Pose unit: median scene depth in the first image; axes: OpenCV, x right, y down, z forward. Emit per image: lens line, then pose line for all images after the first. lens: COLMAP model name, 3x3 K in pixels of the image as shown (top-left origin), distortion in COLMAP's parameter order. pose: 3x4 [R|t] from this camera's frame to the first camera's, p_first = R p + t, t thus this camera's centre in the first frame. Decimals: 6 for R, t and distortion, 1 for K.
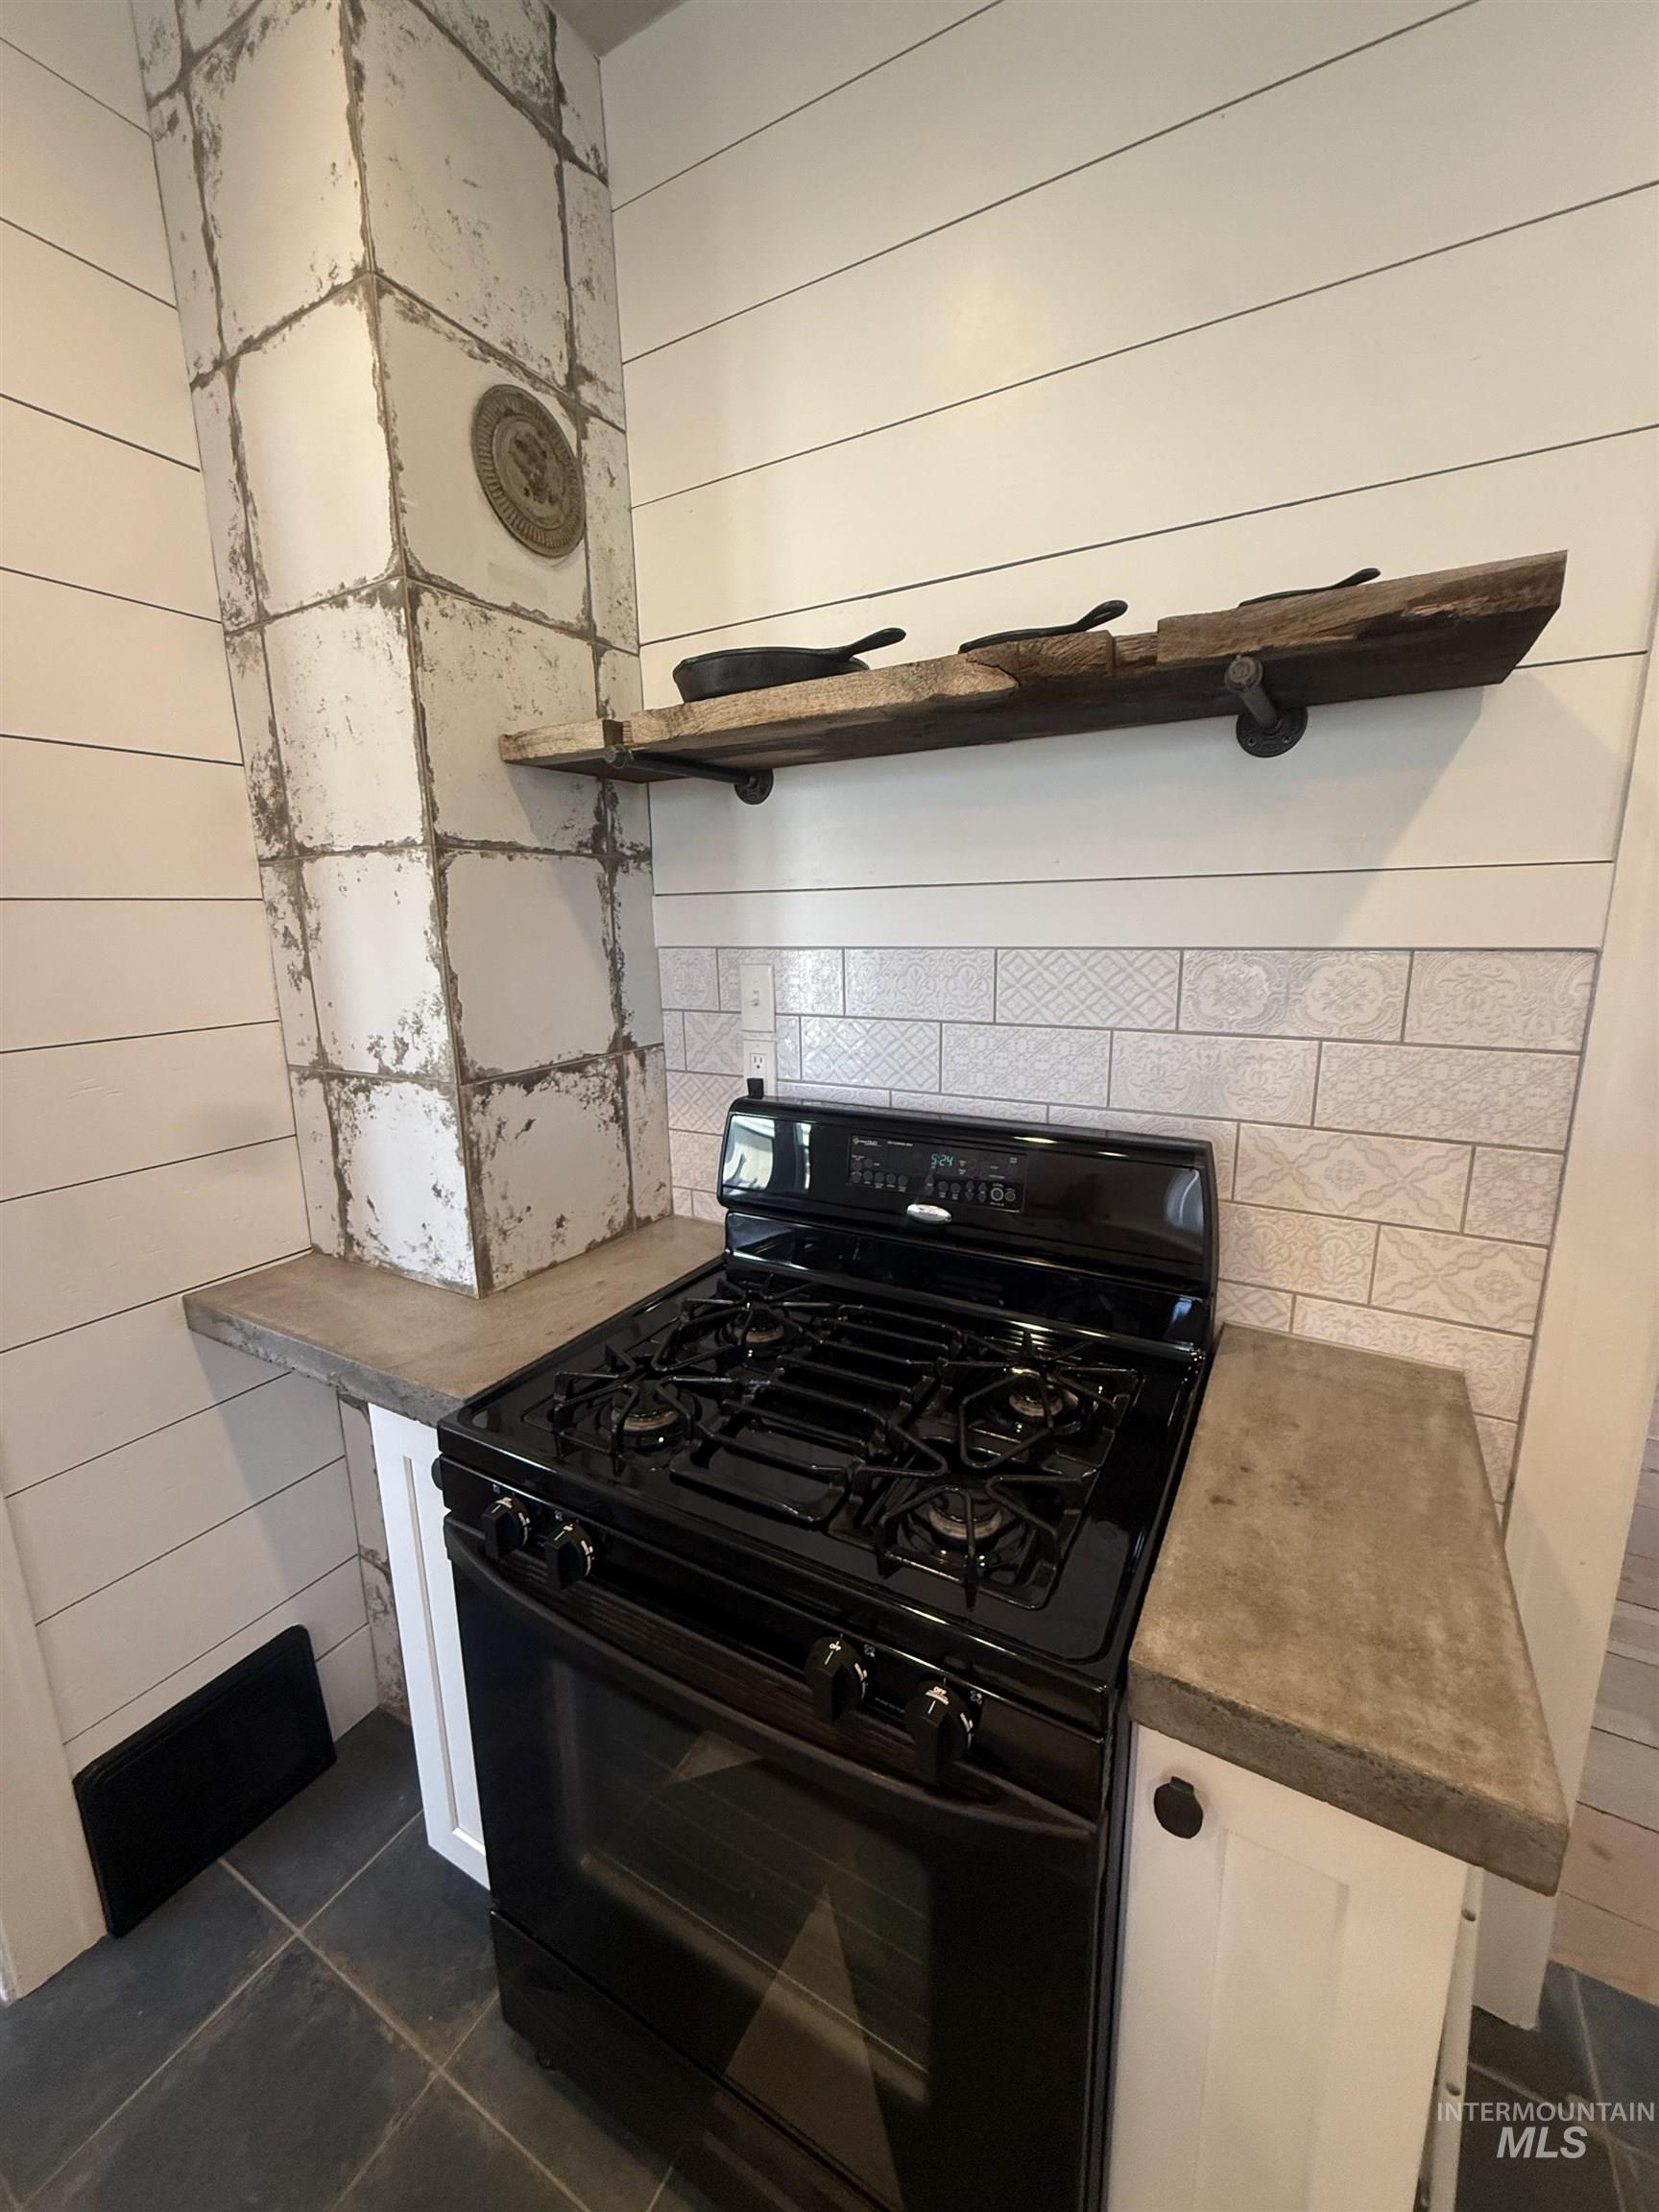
lens RADIAL K [[880.1, 0, 829.8], [0, 880.1, 1102.1], [0, 0, 1]] dist [0.002548, -0.000095]
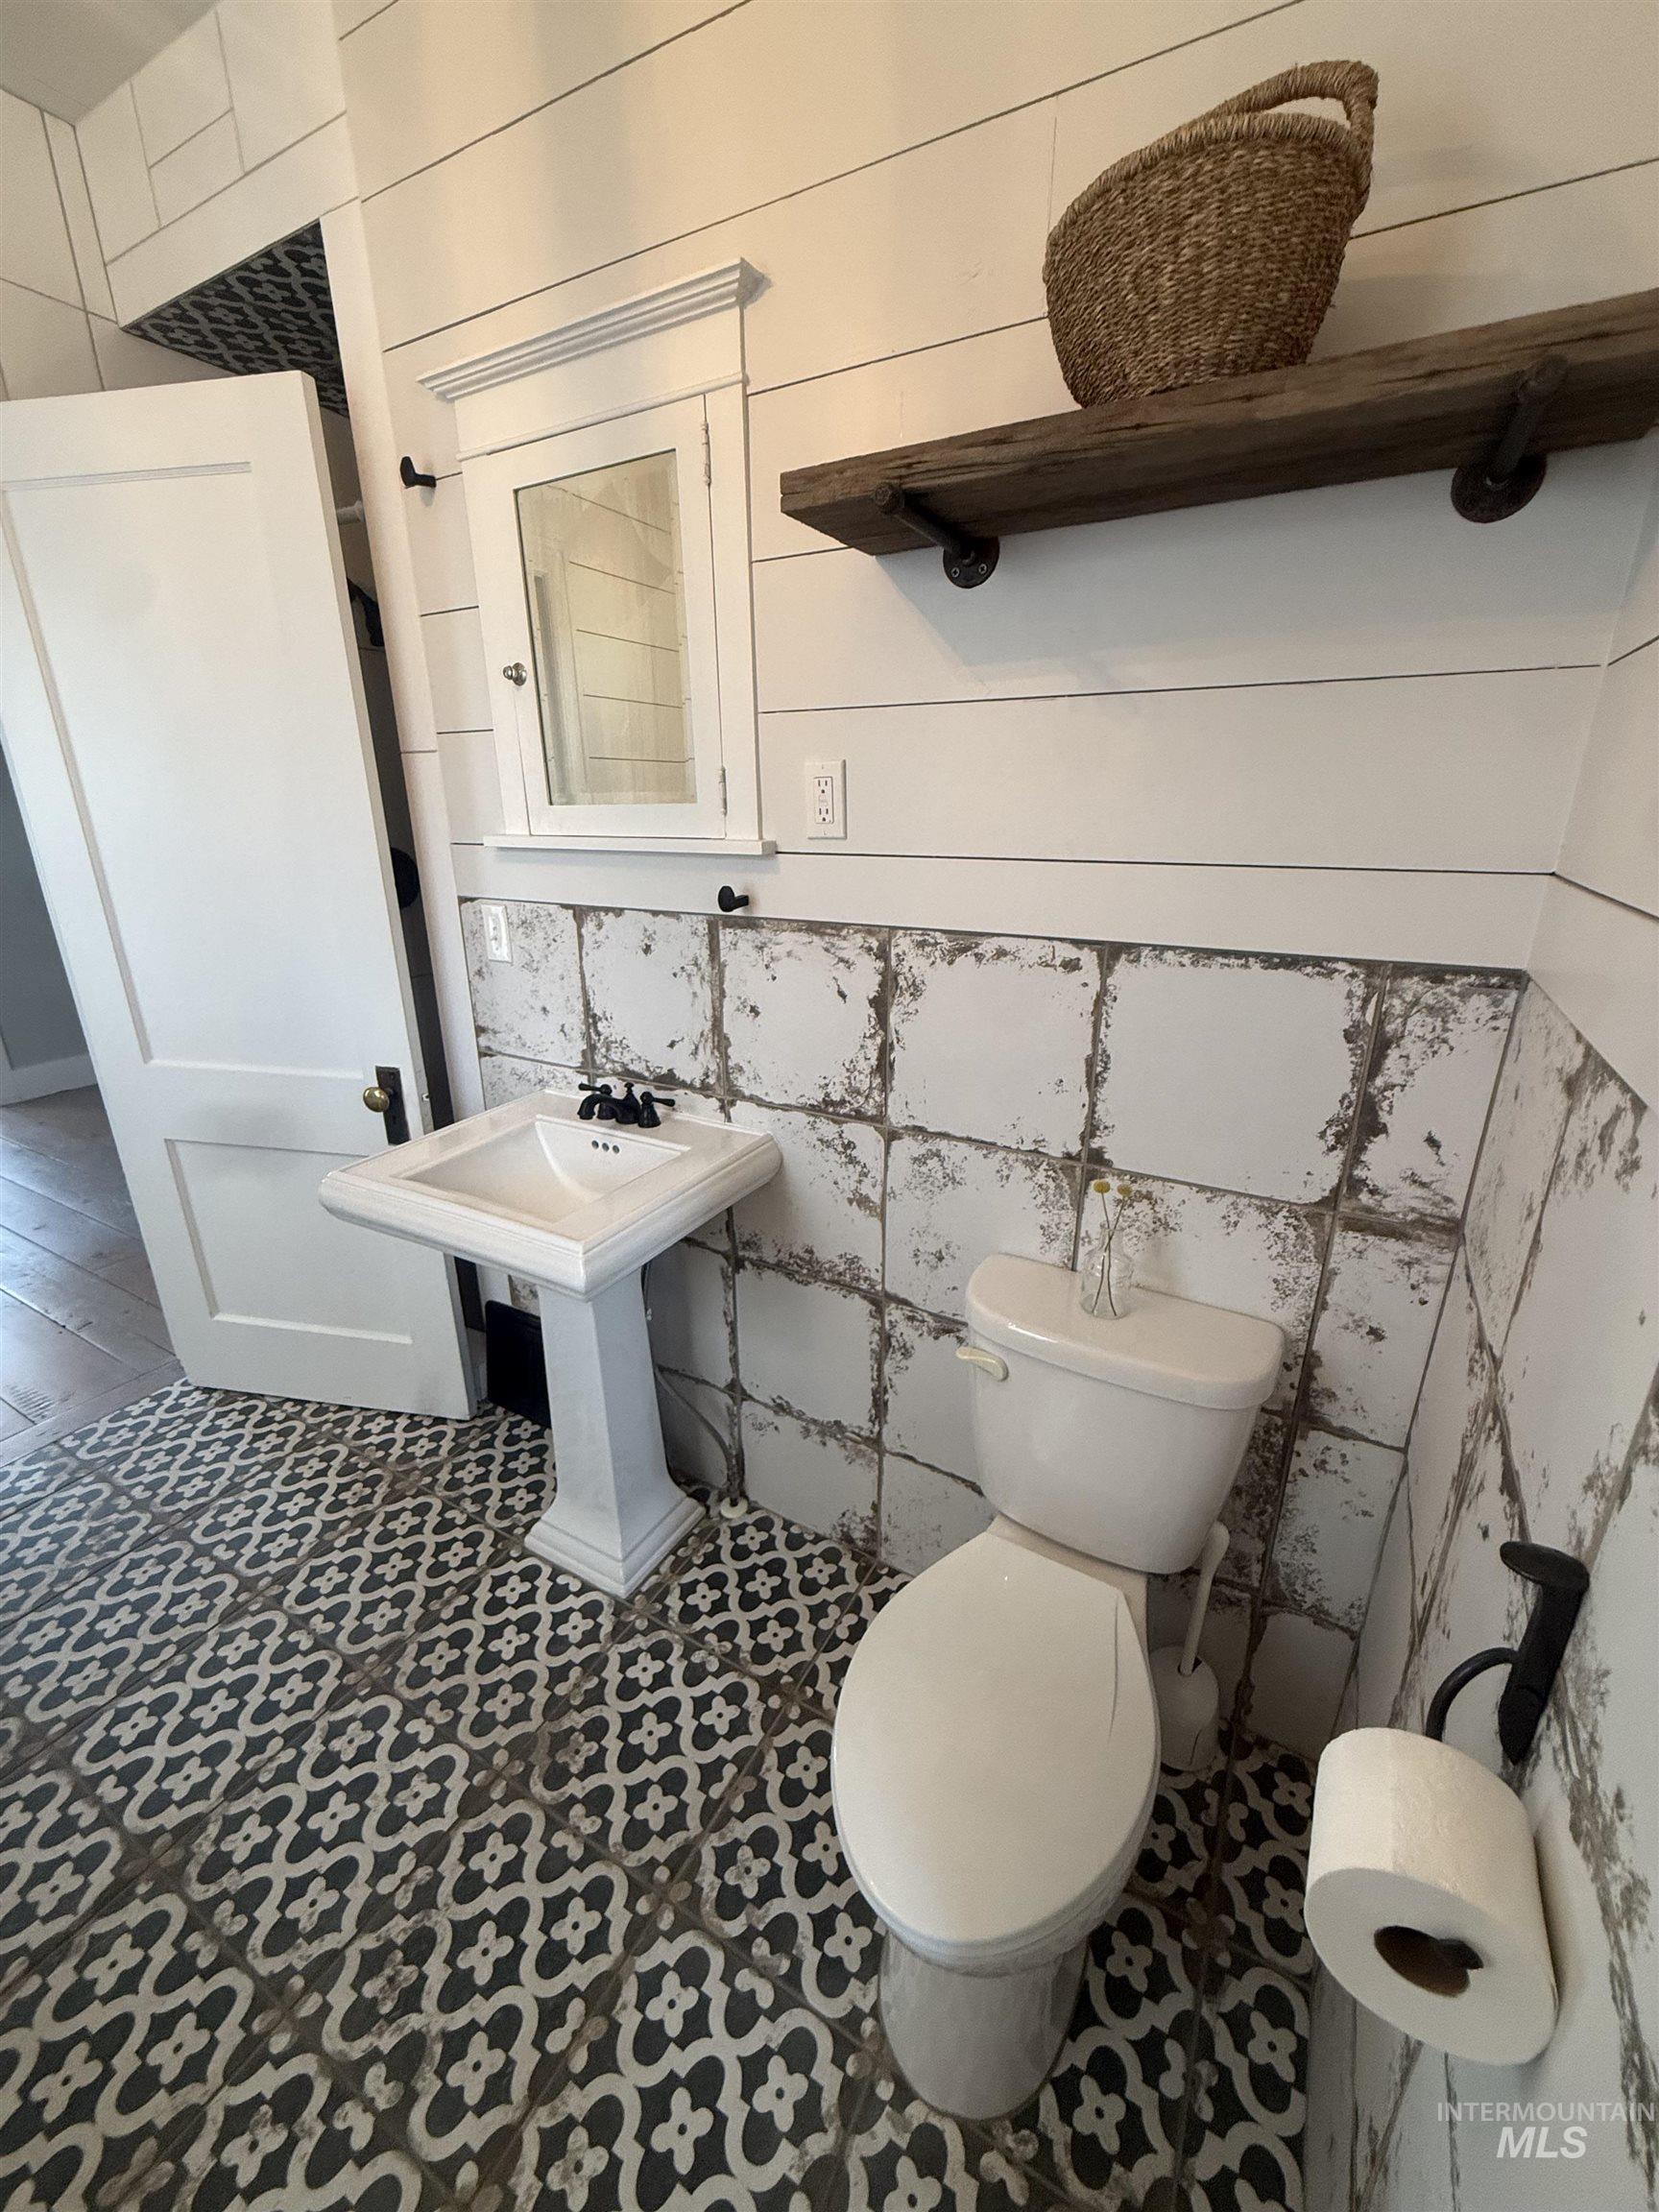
lens RADIAL K [[880.1, 0, 827.0], [0, 880.1, 1100.5], [0, 0, 1]] dist [0.002548, -0.000095]
pose [[0.999913, 0.013135, -0.001112, -1.136989], [-0.012908, 0.992730, 0.119669, -0.004437], [0.002676, -0.119644, 0.992813, 0.270623]]
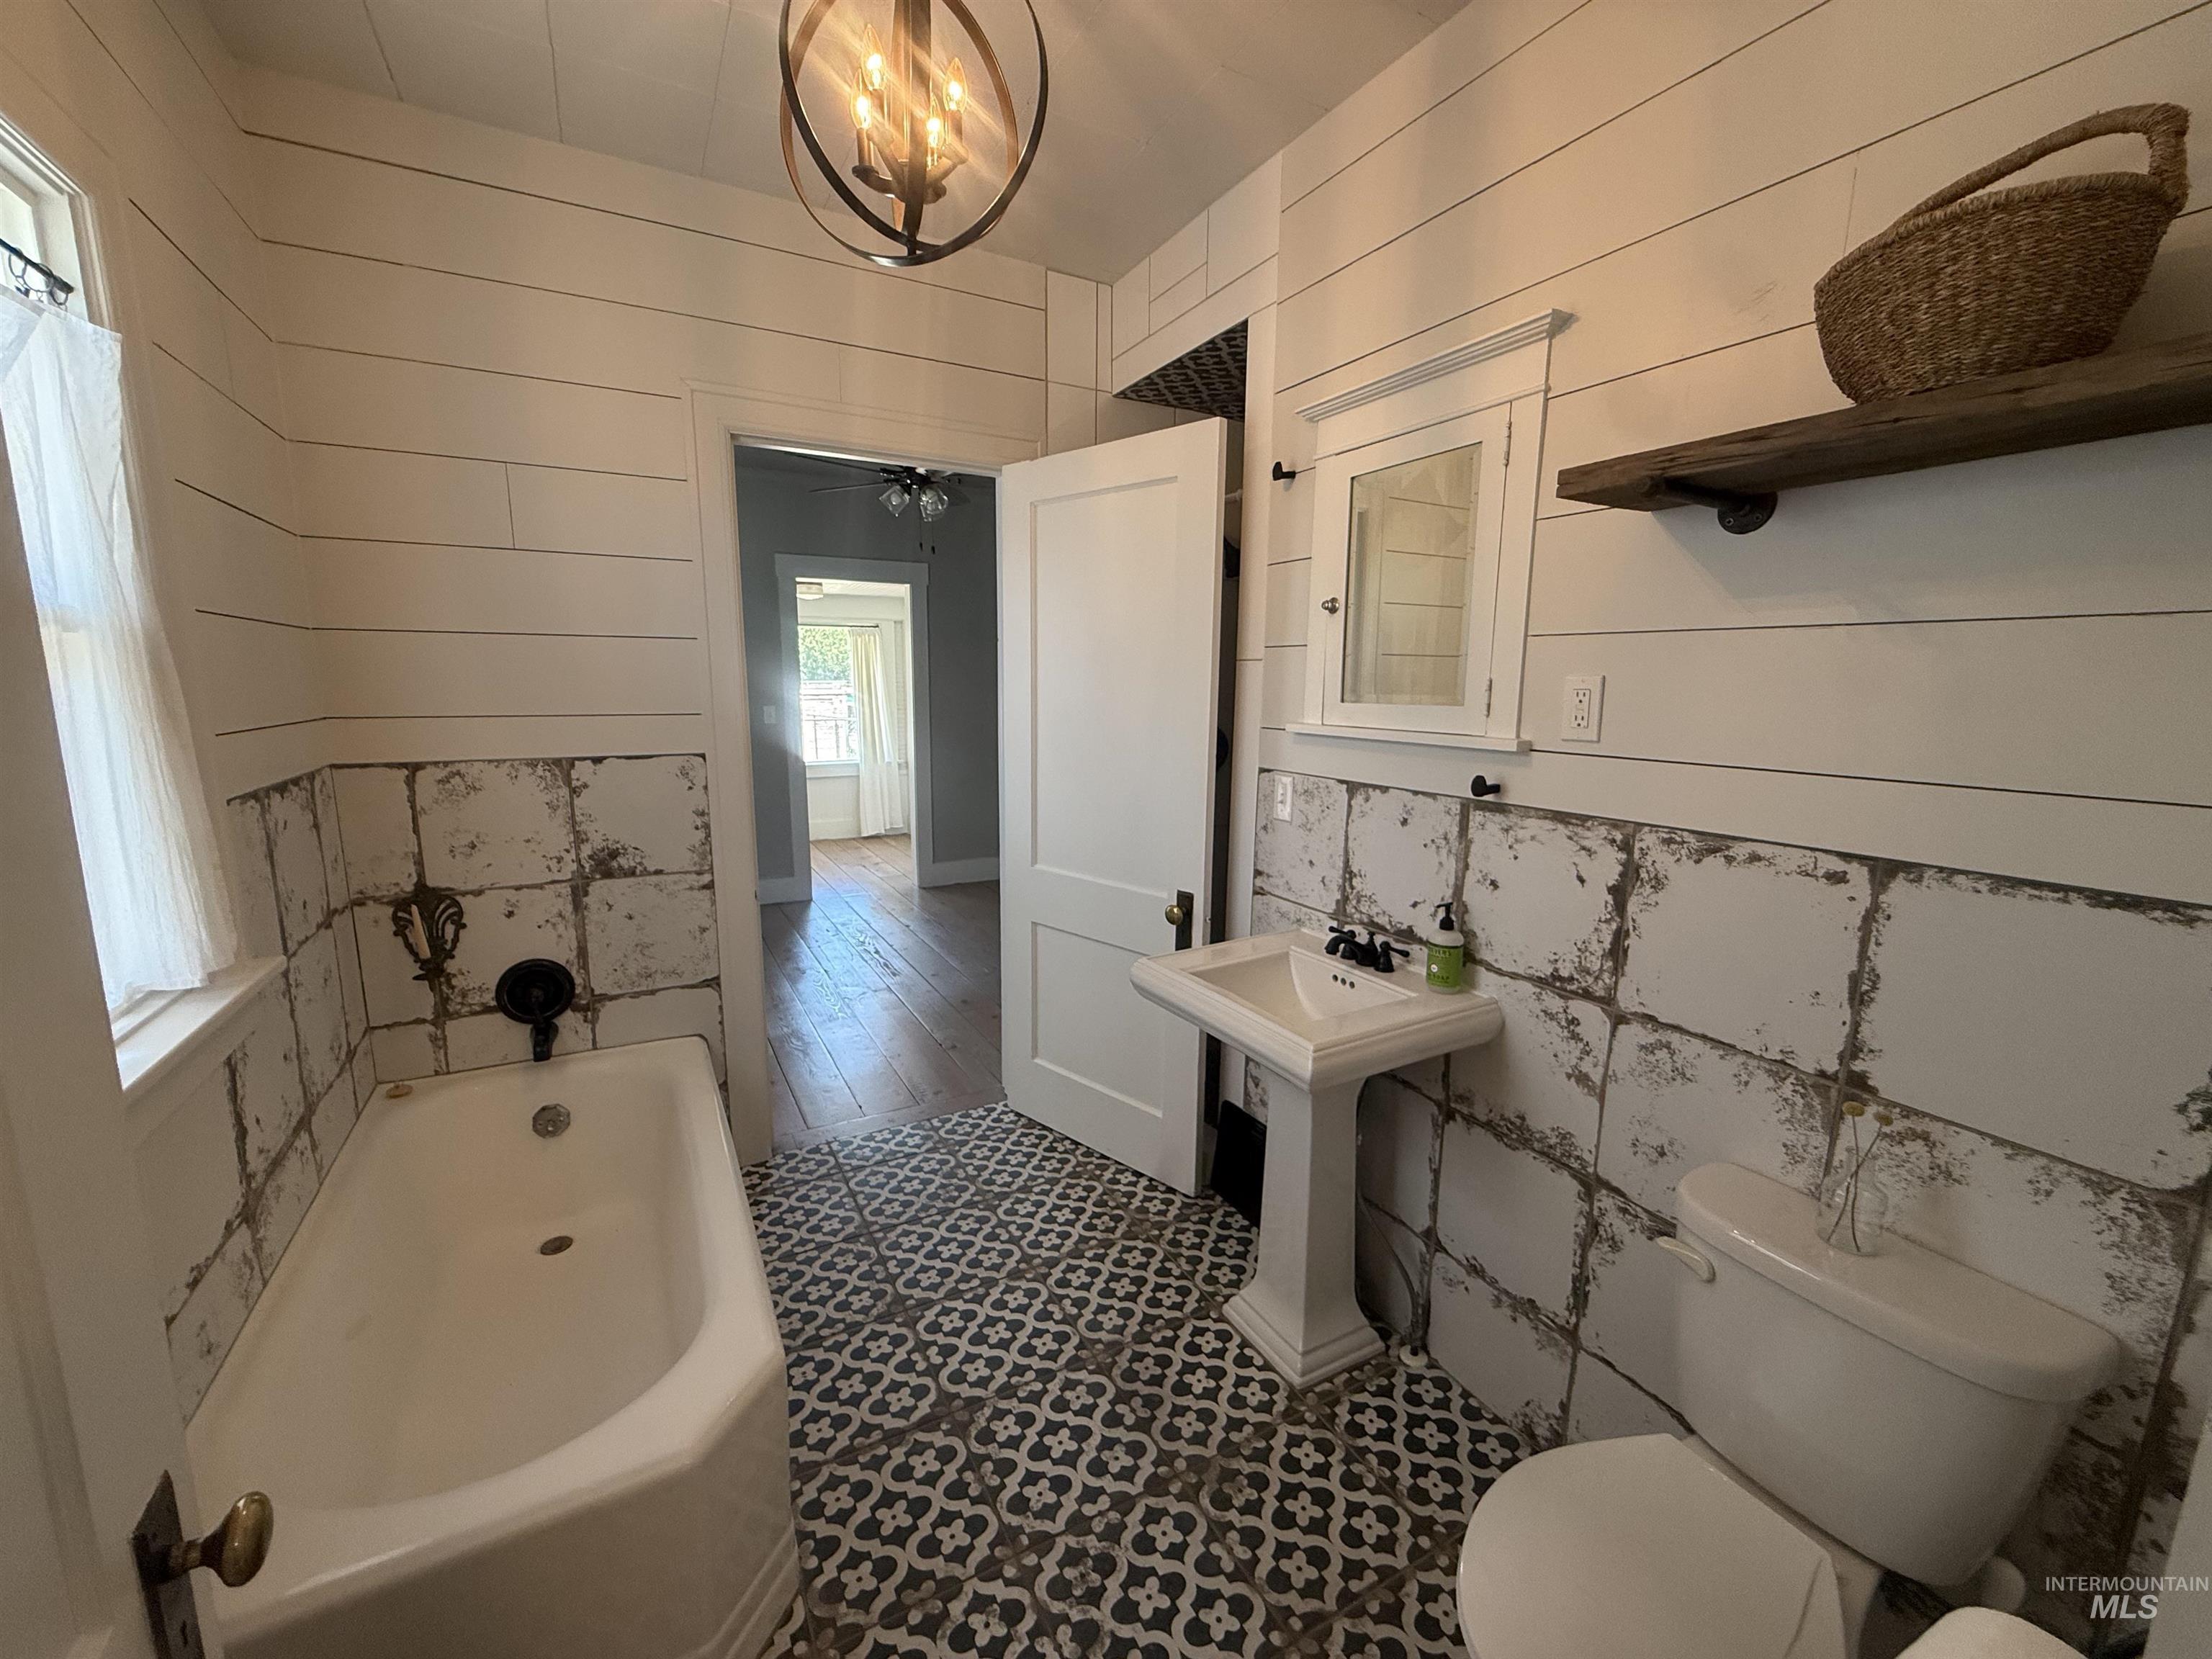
lens RADIAL K [[880.1, 0, 1102.4], [0, 880.1, 827.6], [0, 0, 1]] dist [0.002548, -0.000095]
pose [[0.849182, 0.114464, -0.515546, -1.064441], [-0.134675, 0.990888, -0.001830, 0.015722], [0.510639, 0.070985, 0.856860, 0.011685]]
